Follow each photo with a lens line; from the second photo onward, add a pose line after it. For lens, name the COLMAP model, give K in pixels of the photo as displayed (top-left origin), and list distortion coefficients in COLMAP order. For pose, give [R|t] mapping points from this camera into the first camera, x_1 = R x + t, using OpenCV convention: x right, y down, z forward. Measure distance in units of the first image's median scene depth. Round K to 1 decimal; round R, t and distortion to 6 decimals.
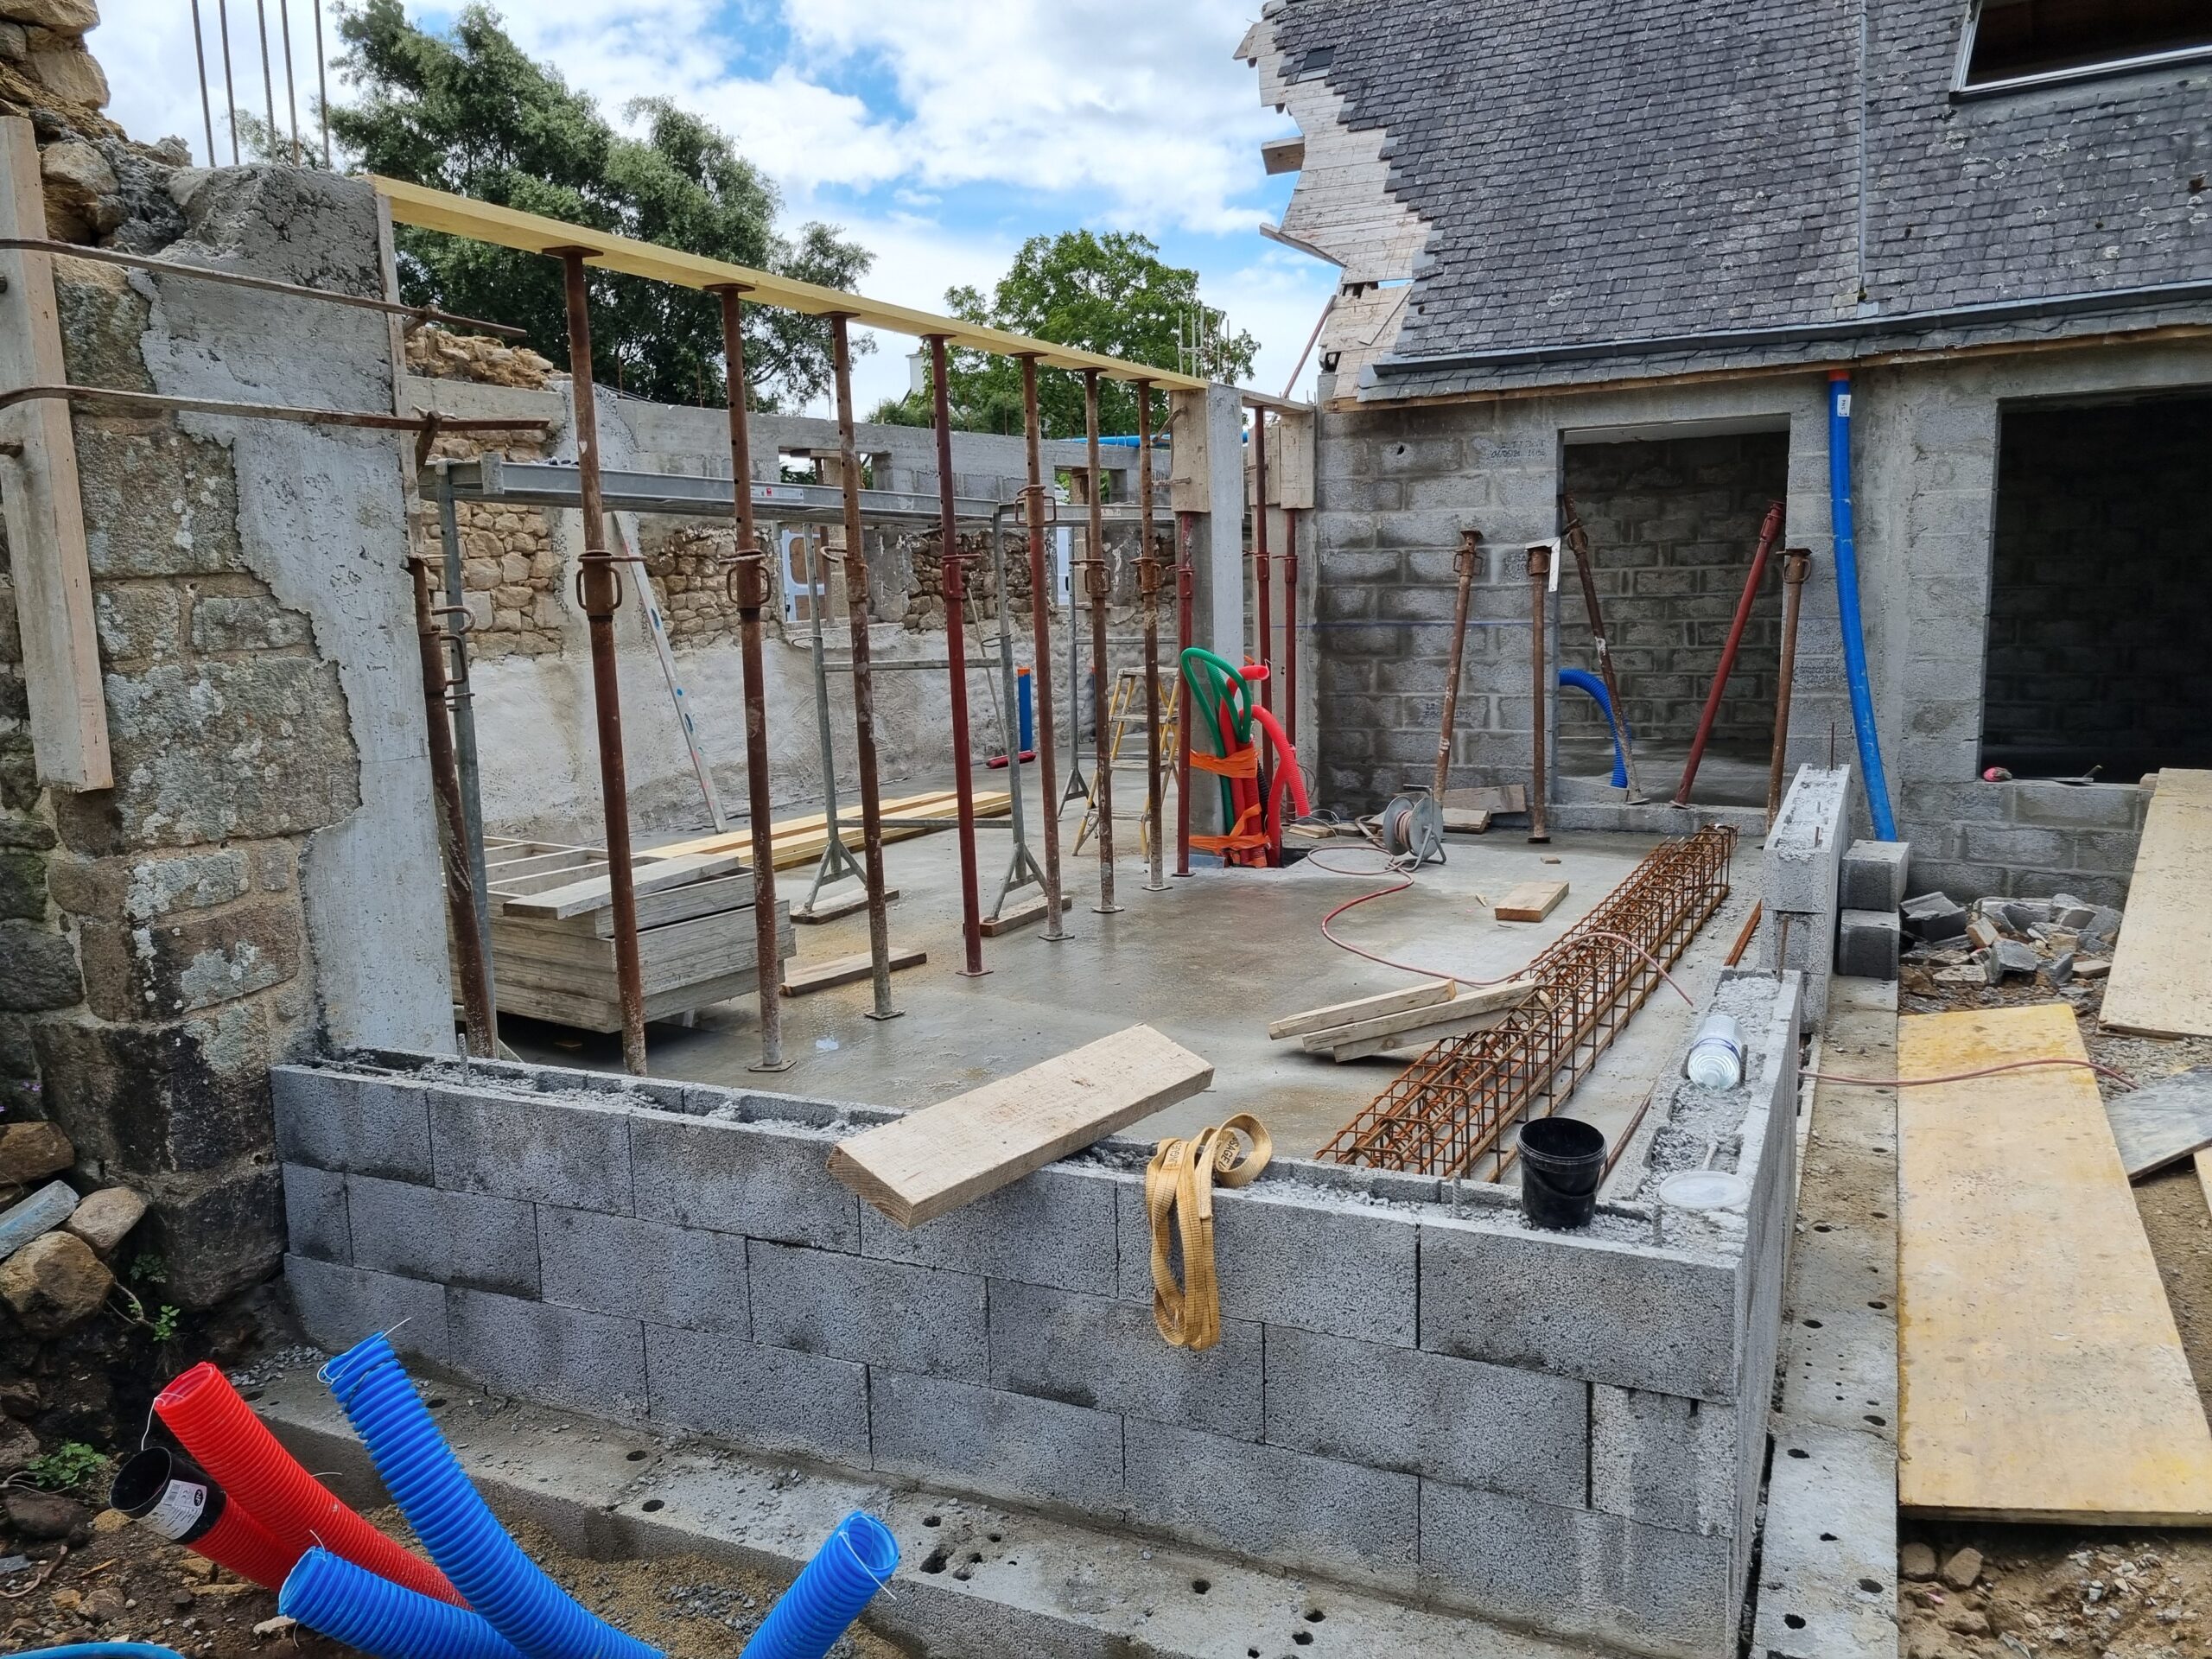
lens RADIAL K [[1662.8, 0, 1105.1], [0, 1662.8, 820.7], [0, 0, 1]] dist [0.076487, -0.041908]
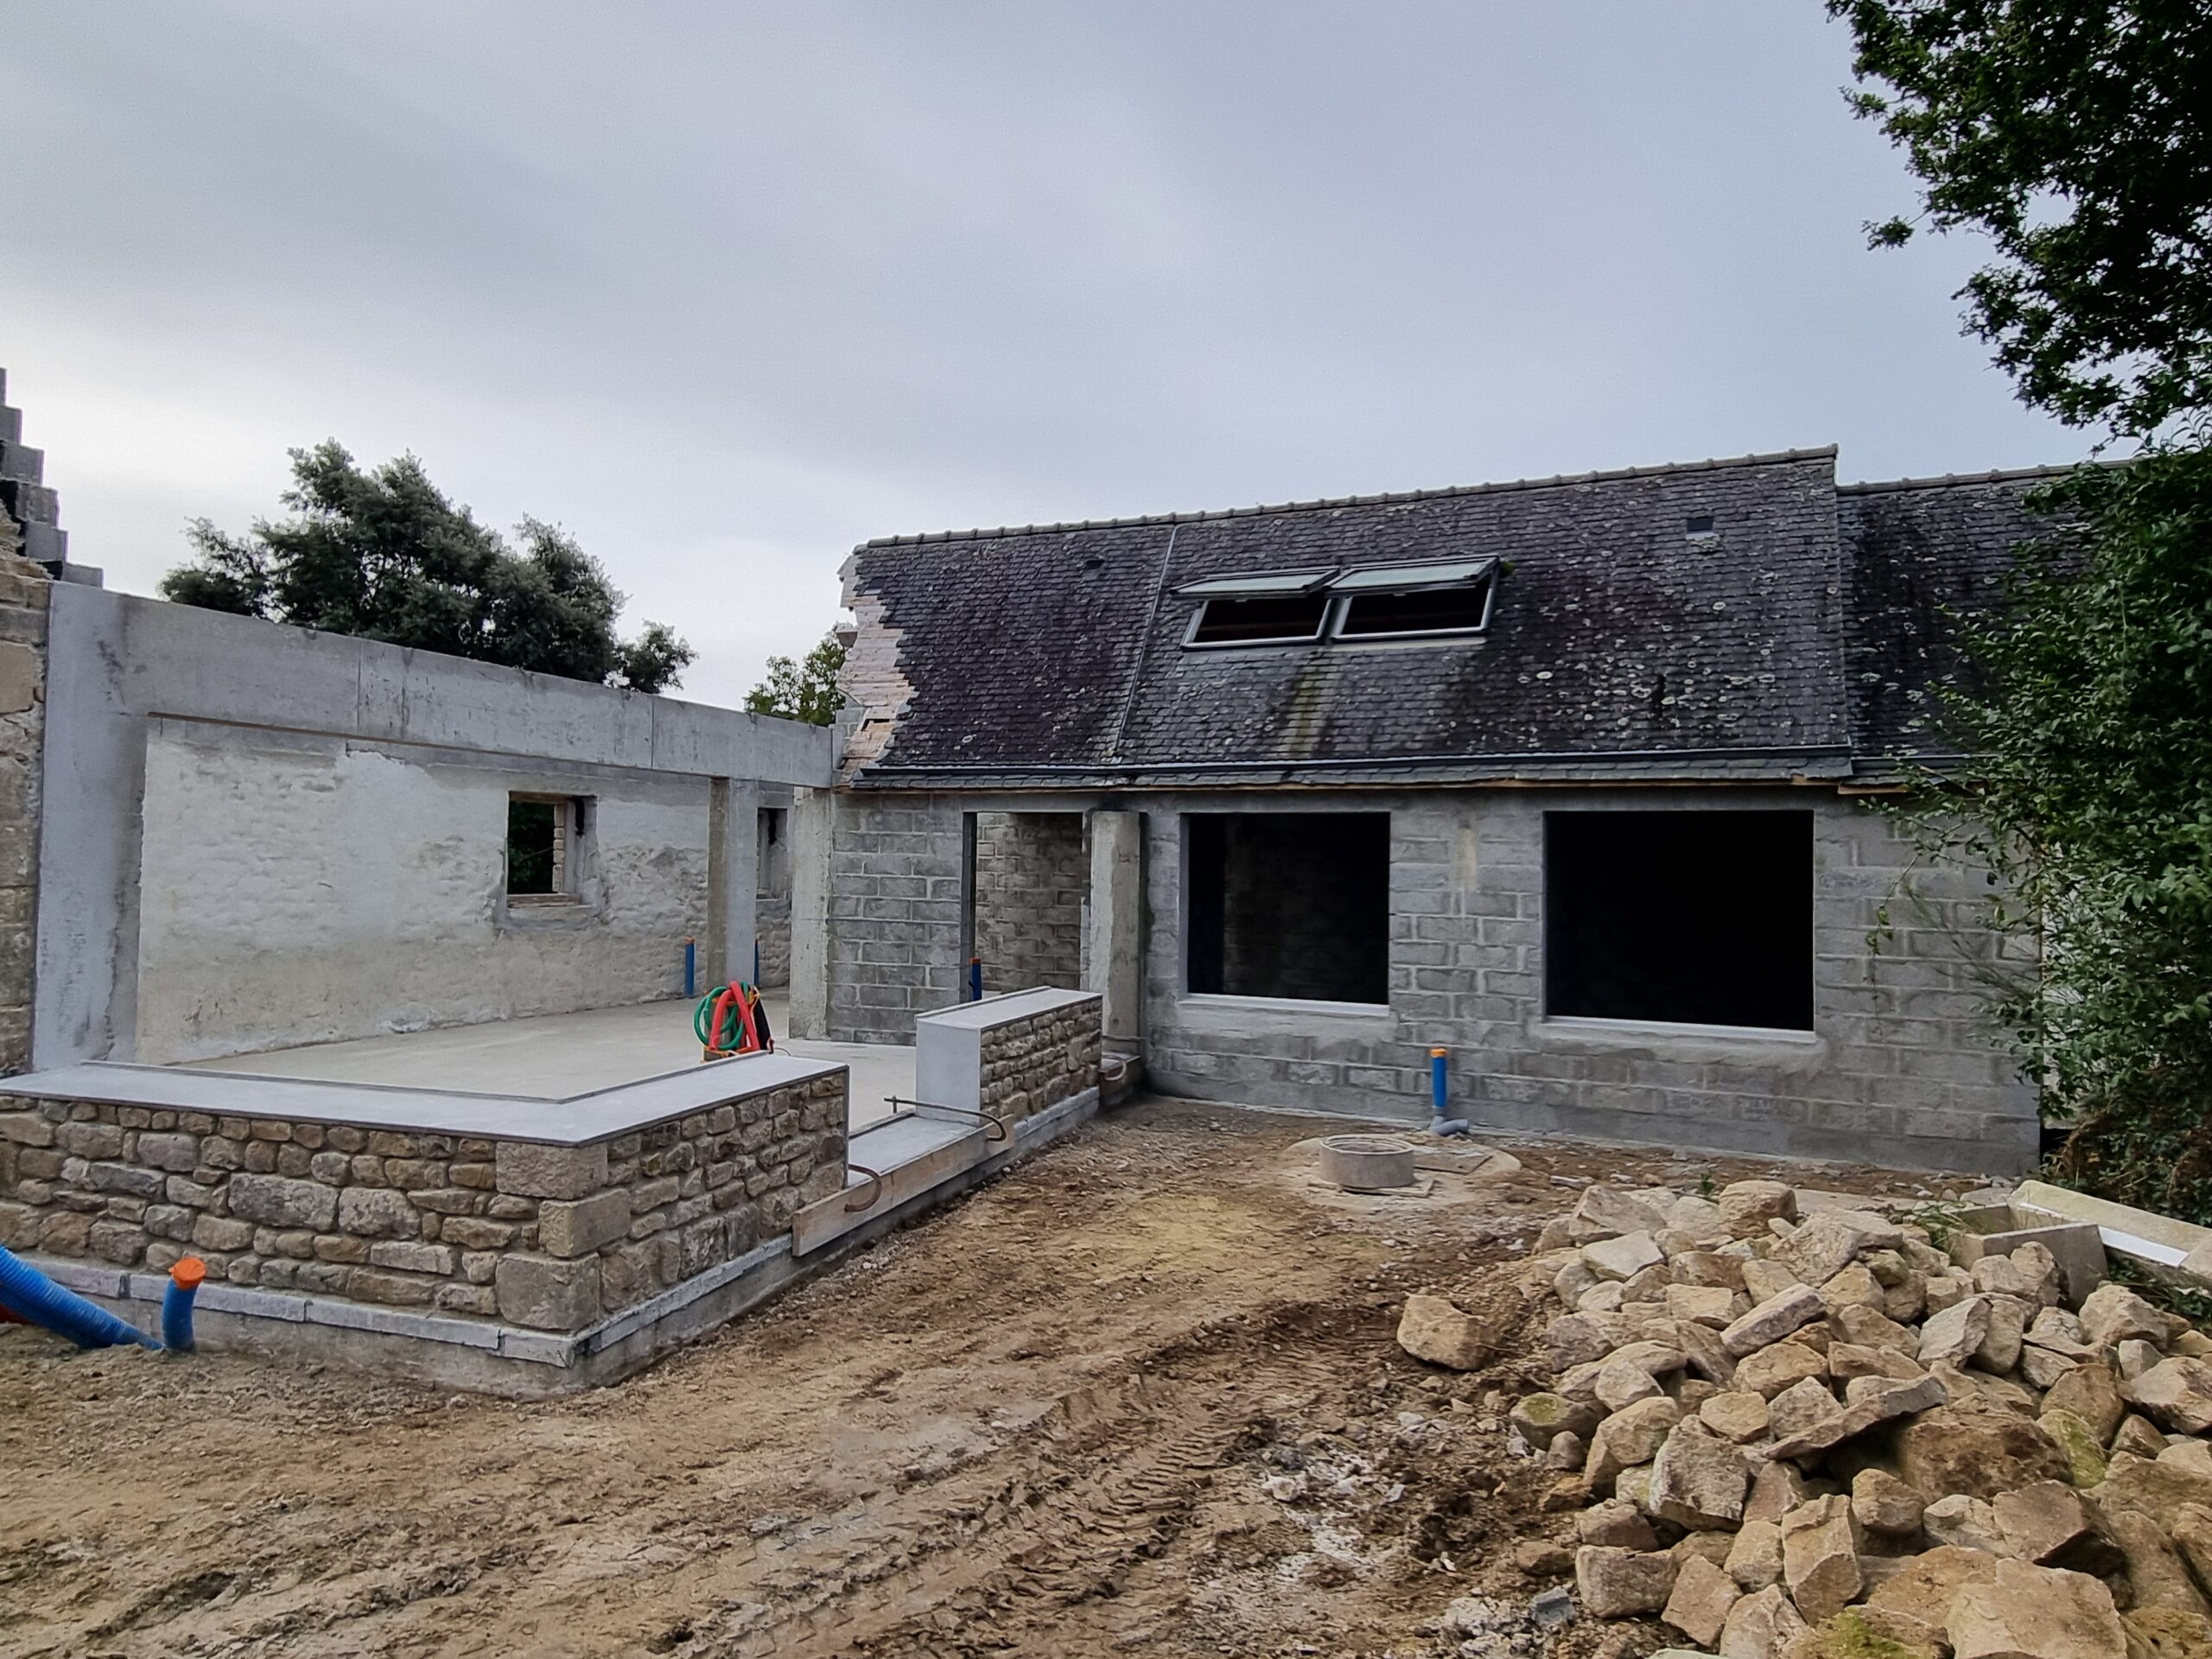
lens RADIAL K [[1352.6, 0, 1123.5], [0, 1352.6, 819.3], [0, 0, 1]] dist [-0.005274, 0.001545]
pose [[0.991534, 0.049585, 0.120008, 0.268008], [-0.027031, 0.982791, -0.182734, 0.021885], [-0.127003, 0.177943, 0.975811, -0.369601]]
